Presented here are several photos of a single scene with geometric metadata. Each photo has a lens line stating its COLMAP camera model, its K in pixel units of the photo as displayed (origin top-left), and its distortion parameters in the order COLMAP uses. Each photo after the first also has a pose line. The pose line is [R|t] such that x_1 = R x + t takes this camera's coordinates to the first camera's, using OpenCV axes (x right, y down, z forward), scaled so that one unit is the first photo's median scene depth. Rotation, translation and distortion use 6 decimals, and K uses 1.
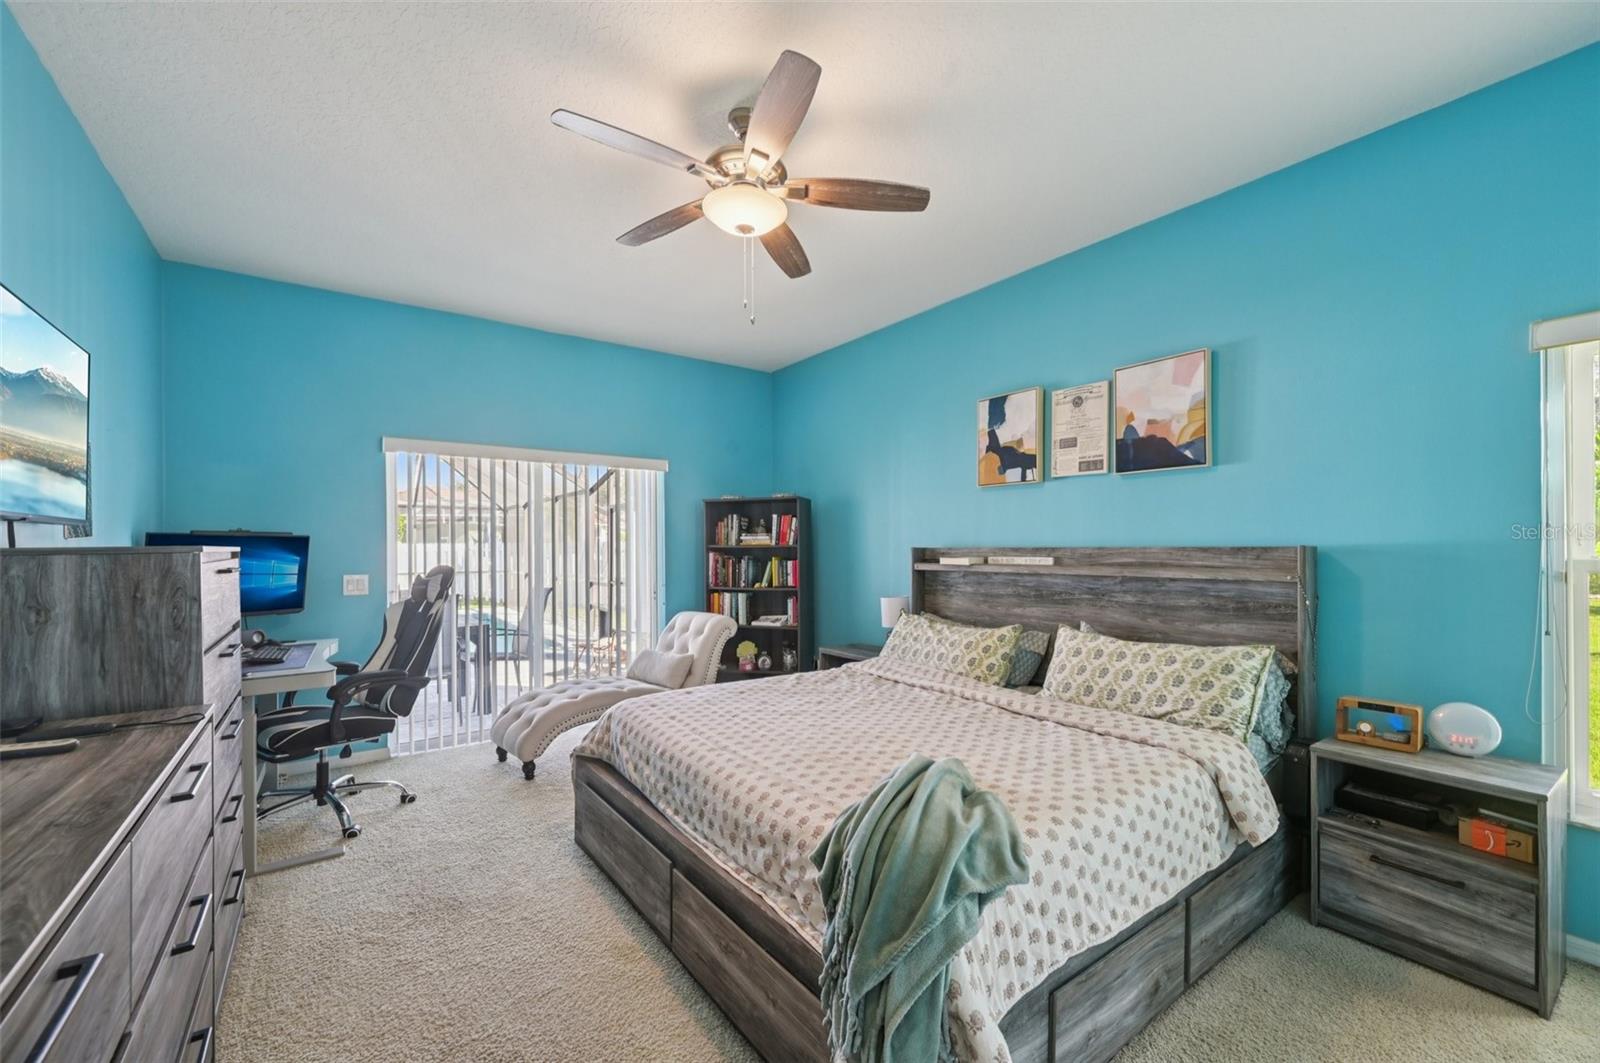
lens RADIAL K [[642.0, 0, 807.9], [0, 642.0, 544.7], [0, 0, 1]] dist [-0.000517, 0.000448]
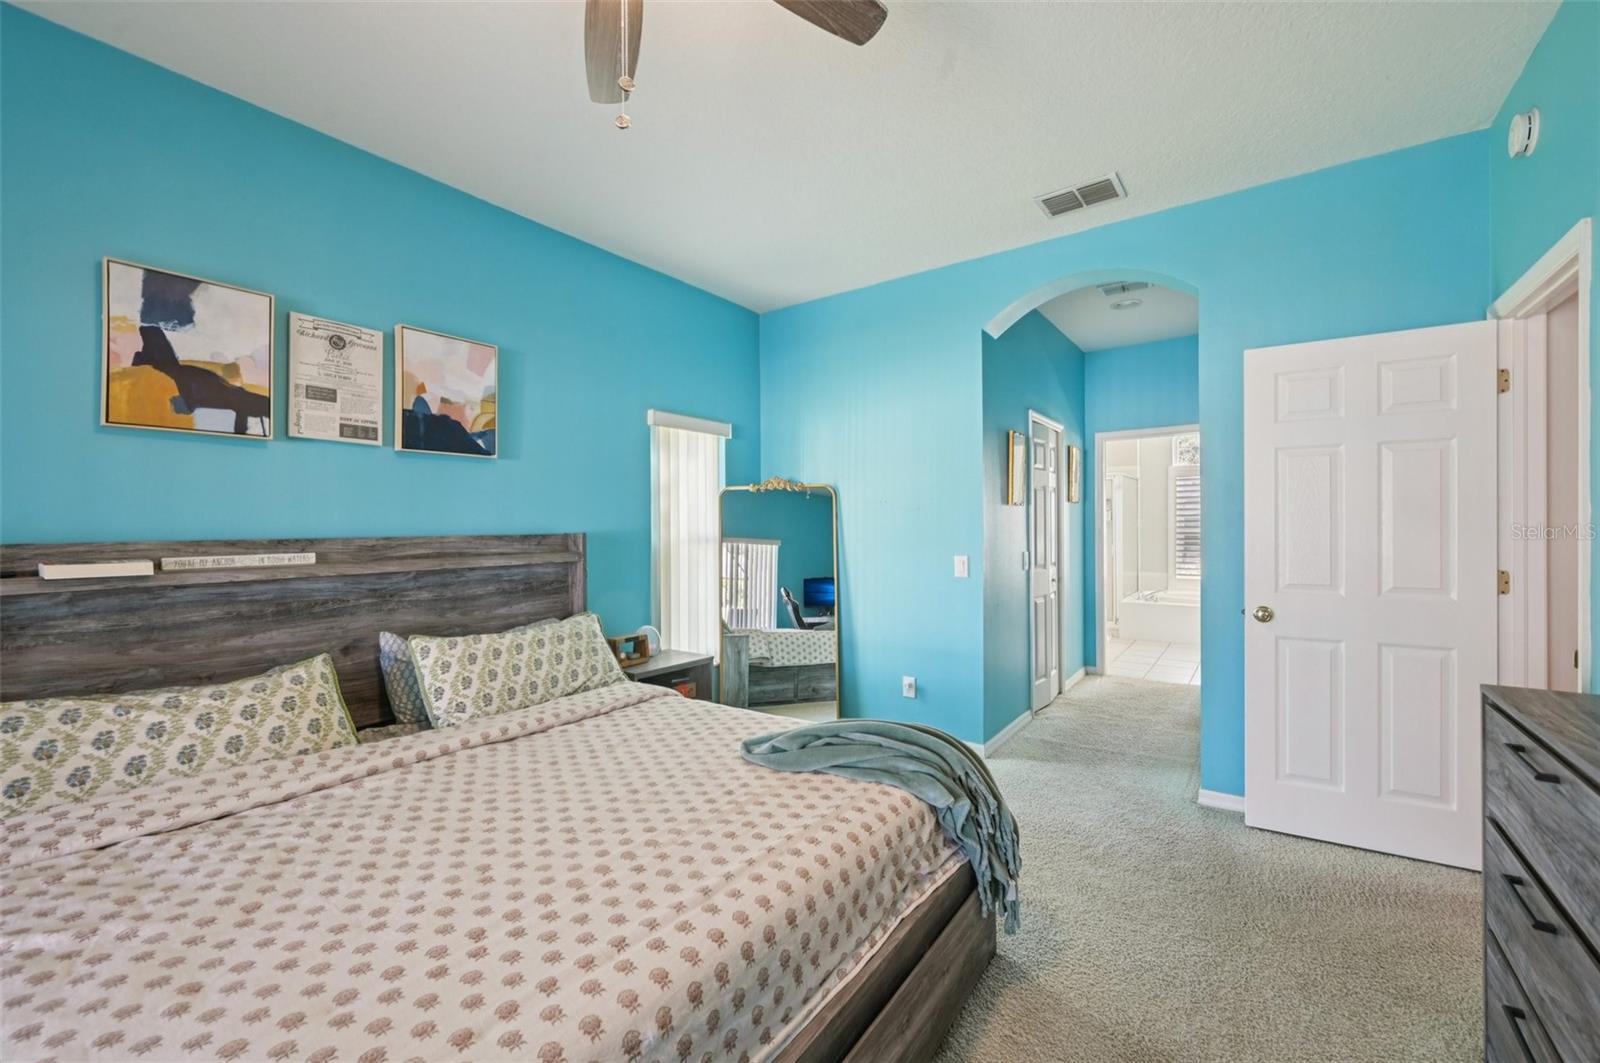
lens RADIAL K [[642.0, 0, 810.2], [0, 642.0, 521.2], [0, 0, 1]] dist [-0.000517, 0.000448]
pose [[-0.307454, 0.024499, 0.951247, -0.485879], [0.017486, 0.999645, -0.020094, 0.009692], [-0.951402, 0.010456, -0.307774, 0.761353]]
